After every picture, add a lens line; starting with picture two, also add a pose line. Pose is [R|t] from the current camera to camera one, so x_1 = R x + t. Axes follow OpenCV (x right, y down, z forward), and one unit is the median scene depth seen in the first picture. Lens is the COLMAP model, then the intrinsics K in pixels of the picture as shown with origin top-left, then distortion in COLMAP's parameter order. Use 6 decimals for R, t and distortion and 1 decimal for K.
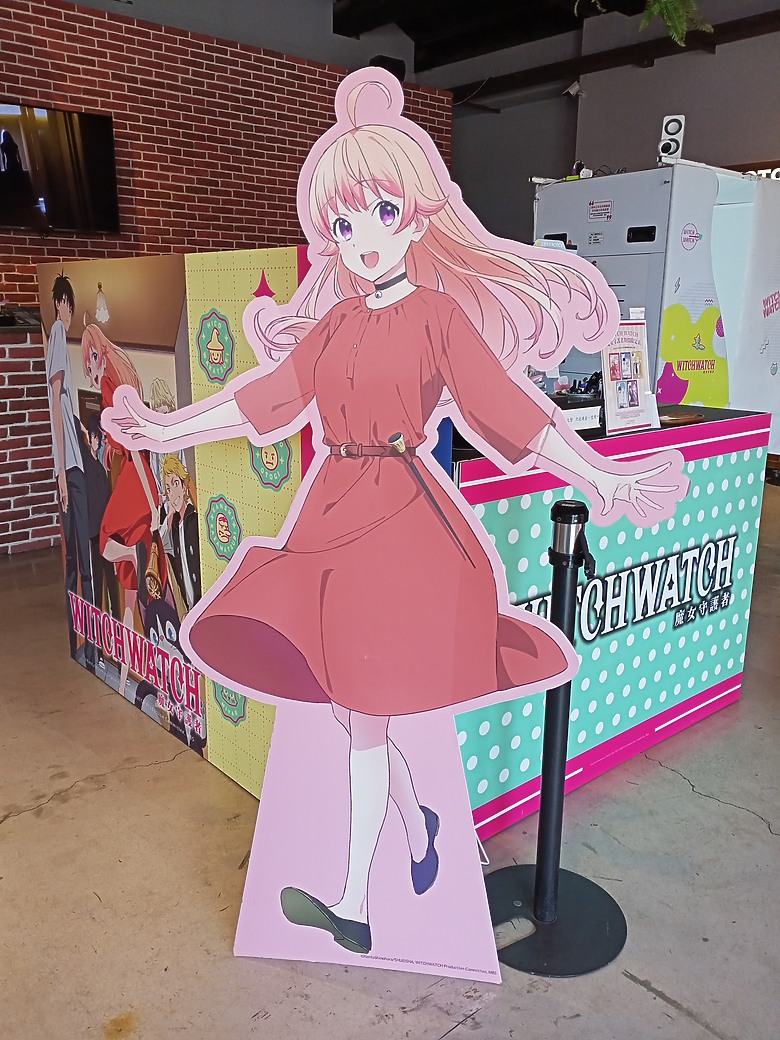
lens RADIAL K [[846.5, 0, 387.2], [0, 846.5, 522.7], [0, 0, 1]] dist [0.067008, -0.145598]
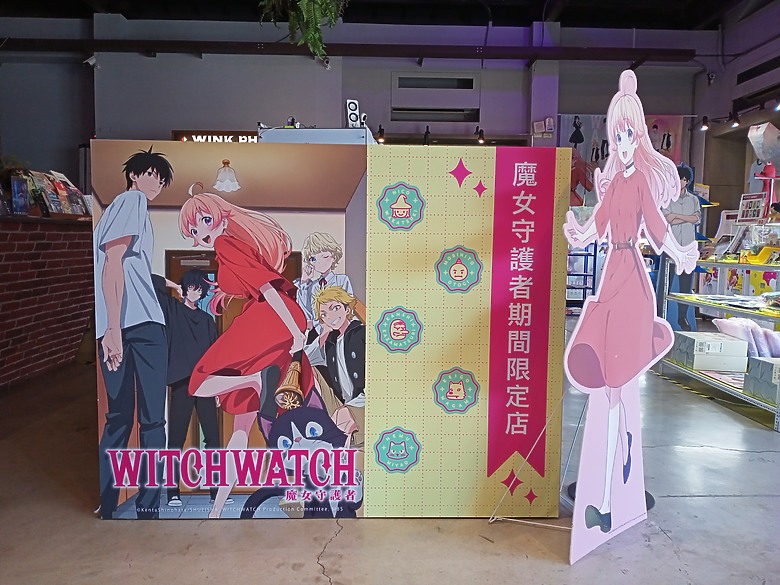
lens RADIAL K [[634.9, 0, 392.0], [0, 634.9, 294.4], [0, 0, 1]] dist [0.067008, -0.145598]
pose [[0.640618, -0.069491, 0.764709, -0.915446], [0.187702, 0.979855, -0.068202, 0.016954], [-0.744565, 0.187229, 0.640756, 0.269148]]
